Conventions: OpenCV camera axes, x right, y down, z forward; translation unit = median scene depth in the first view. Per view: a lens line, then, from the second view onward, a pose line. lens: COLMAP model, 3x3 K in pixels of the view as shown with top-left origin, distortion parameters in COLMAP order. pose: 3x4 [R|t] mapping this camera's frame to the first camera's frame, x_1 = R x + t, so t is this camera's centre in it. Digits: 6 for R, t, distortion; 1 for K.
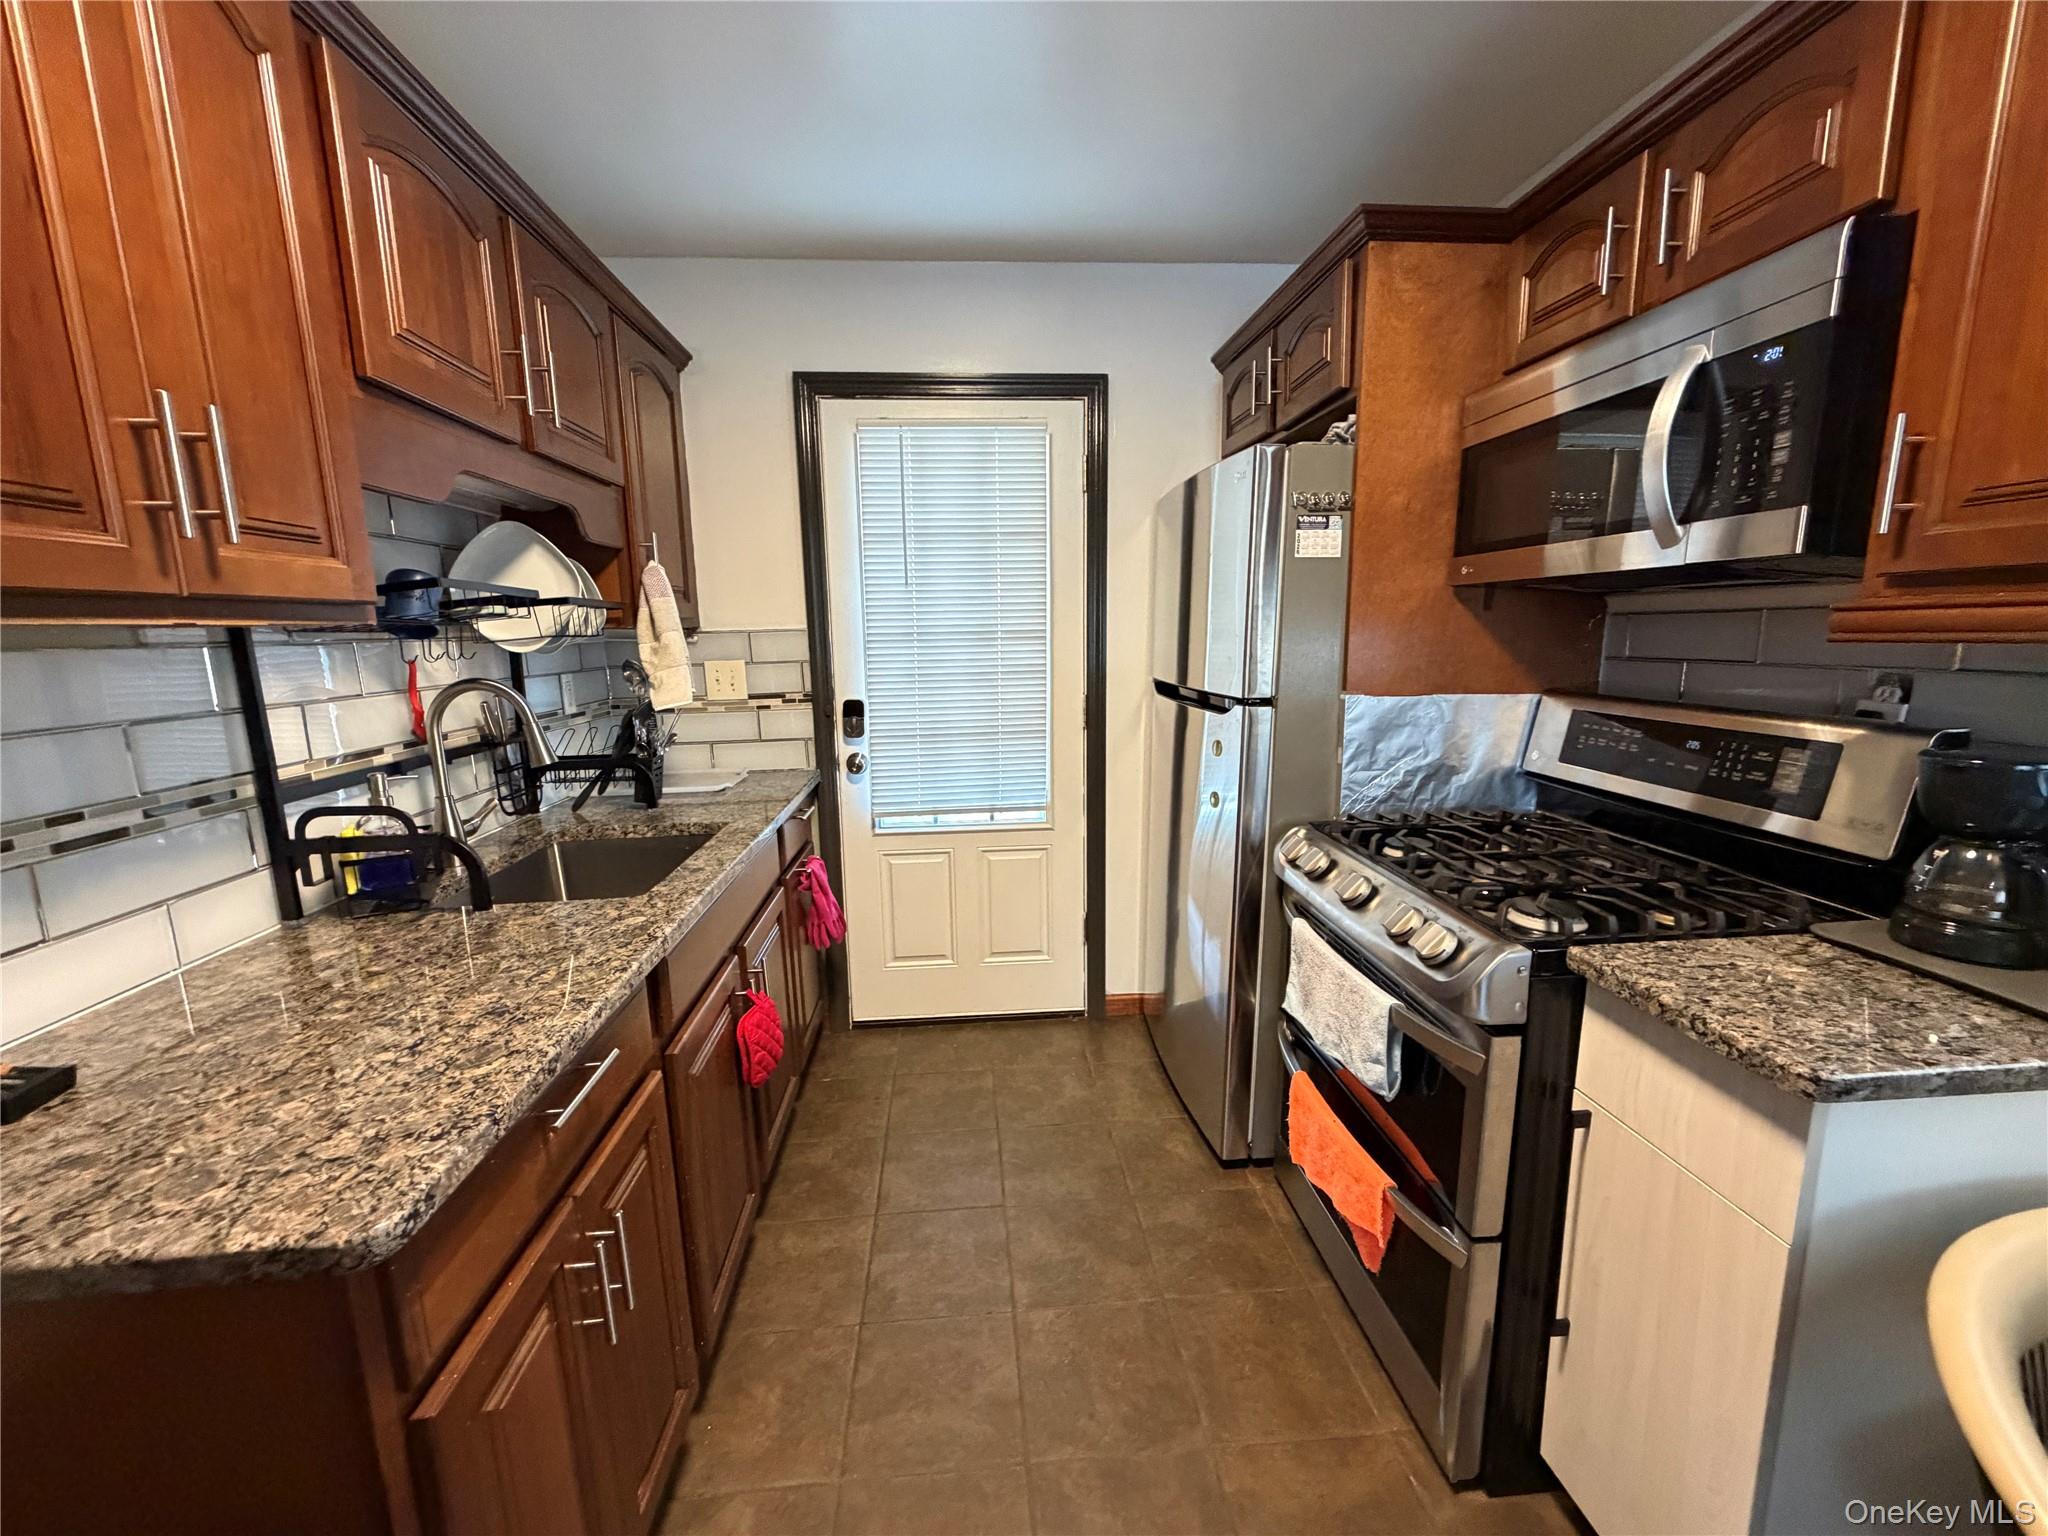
lens RADIAL K [[815.3, 0, 1014.2], [0, 815.3, 767.9], [0, 0, 1]] dist [-0.000306, 0.000218]
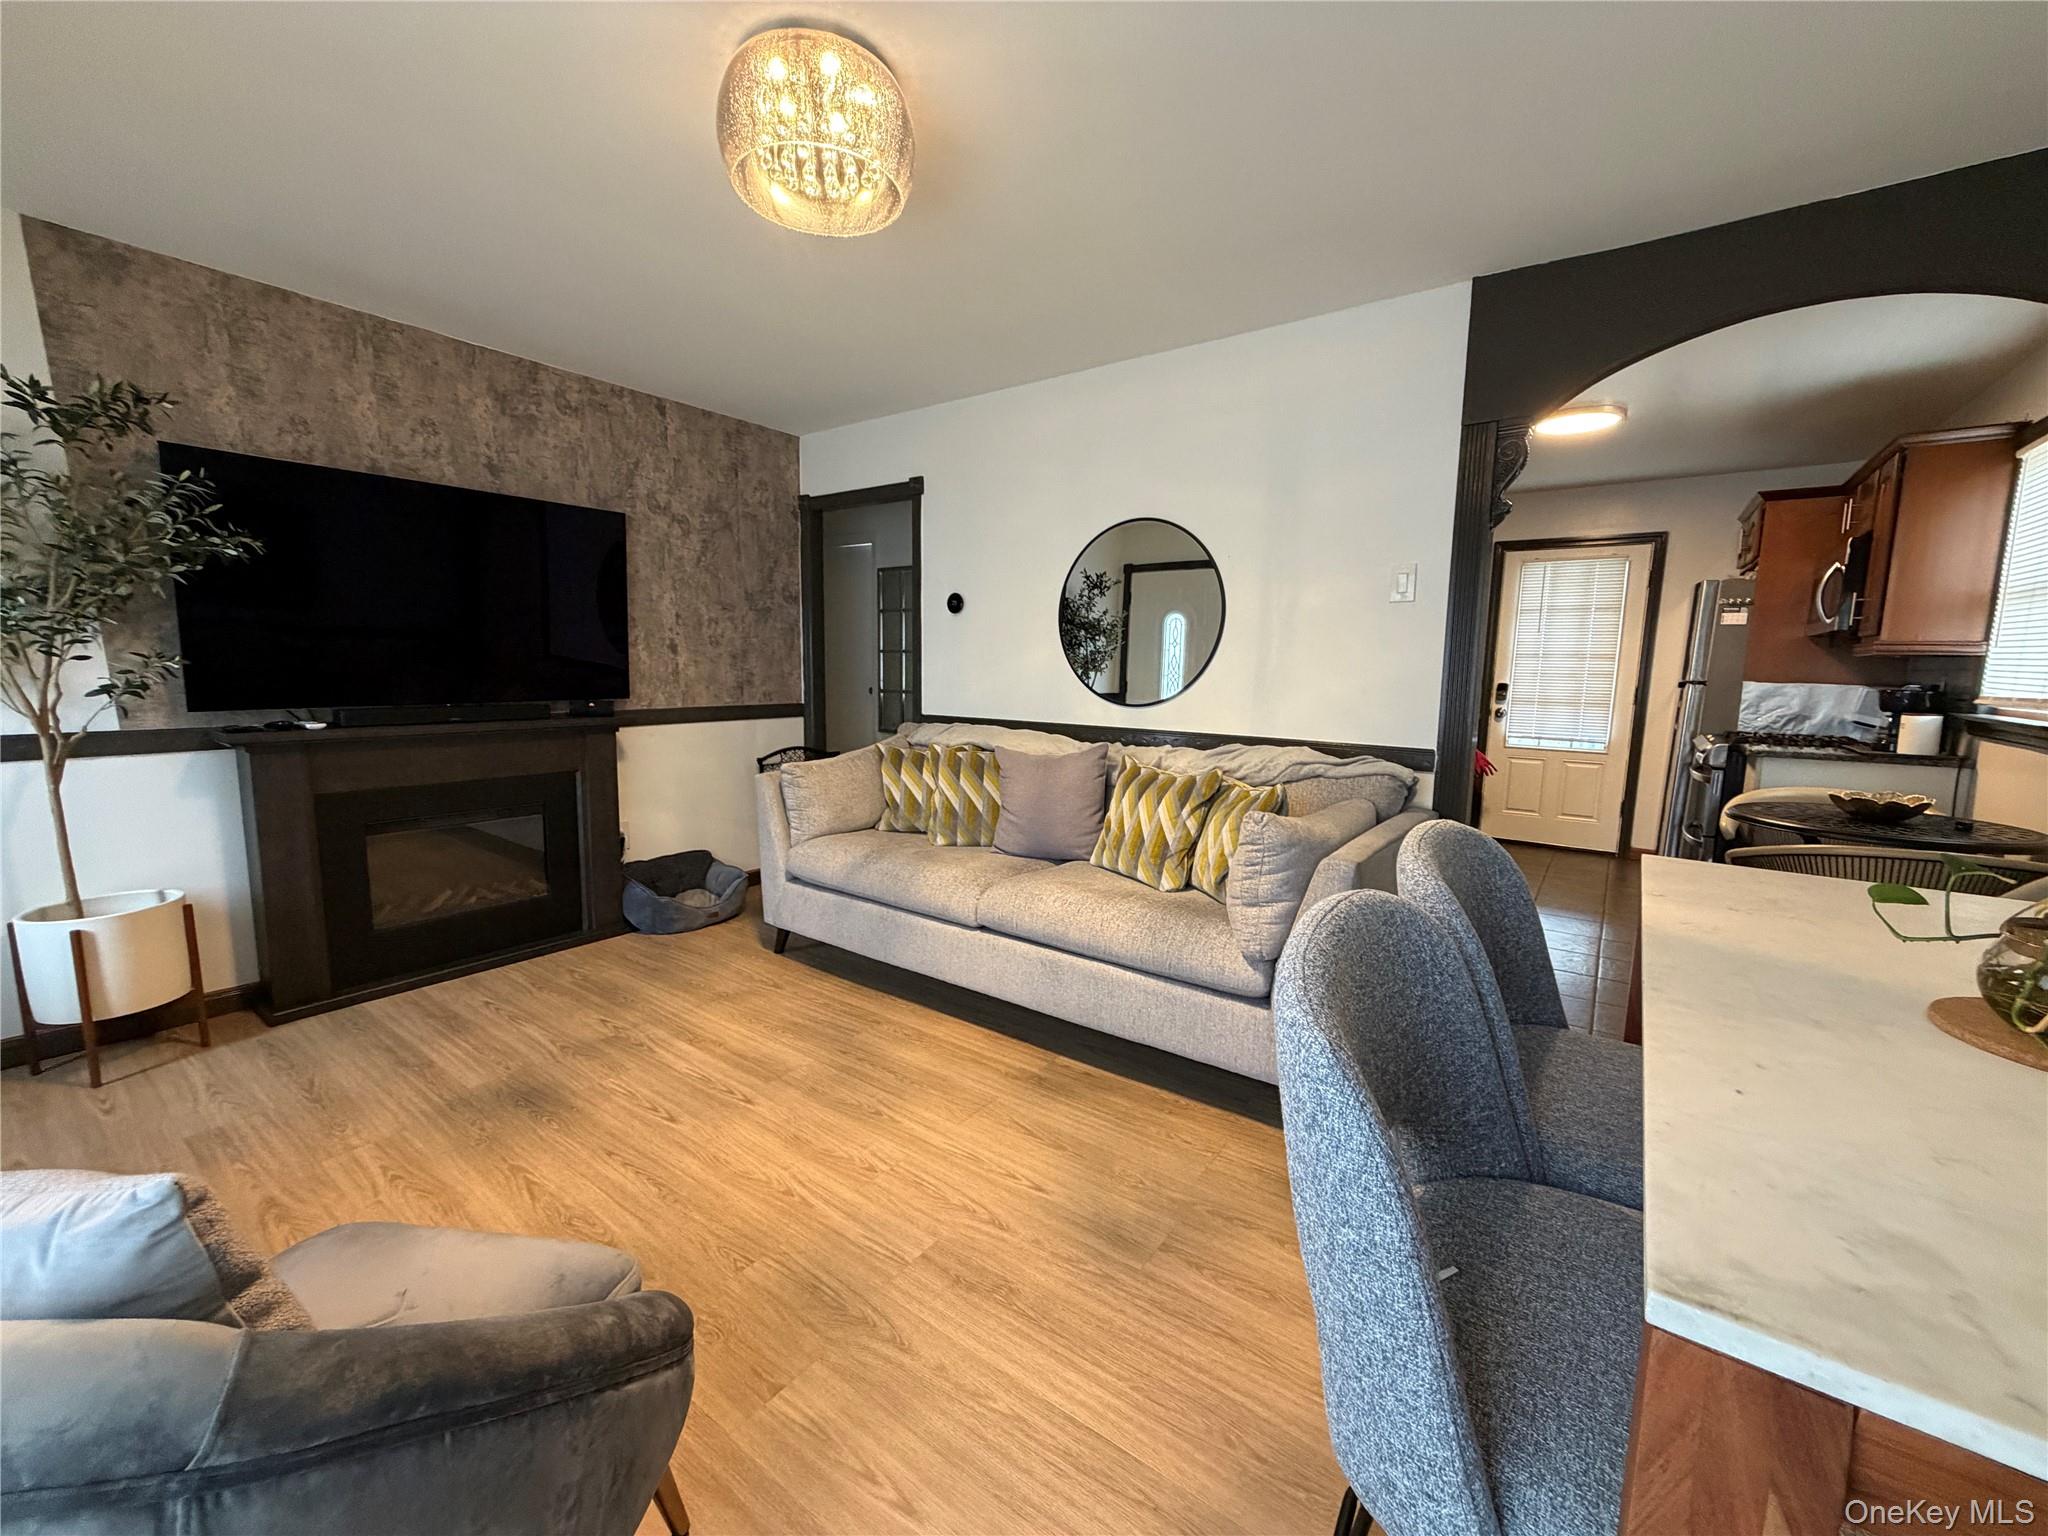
lens RADIAL K [[815.3, 0, 1012.9], [0, 815.3, 772.7], [0, 0, 1]] dist [-0.000306, 0.000218]
pose [[0.754101, 0.116460, -0.646351, 0.420566], [-0.138790, 0.990185, 0.016485, 0.495003], [0.641926, 0.077275, 0.762862, -2.485804]]
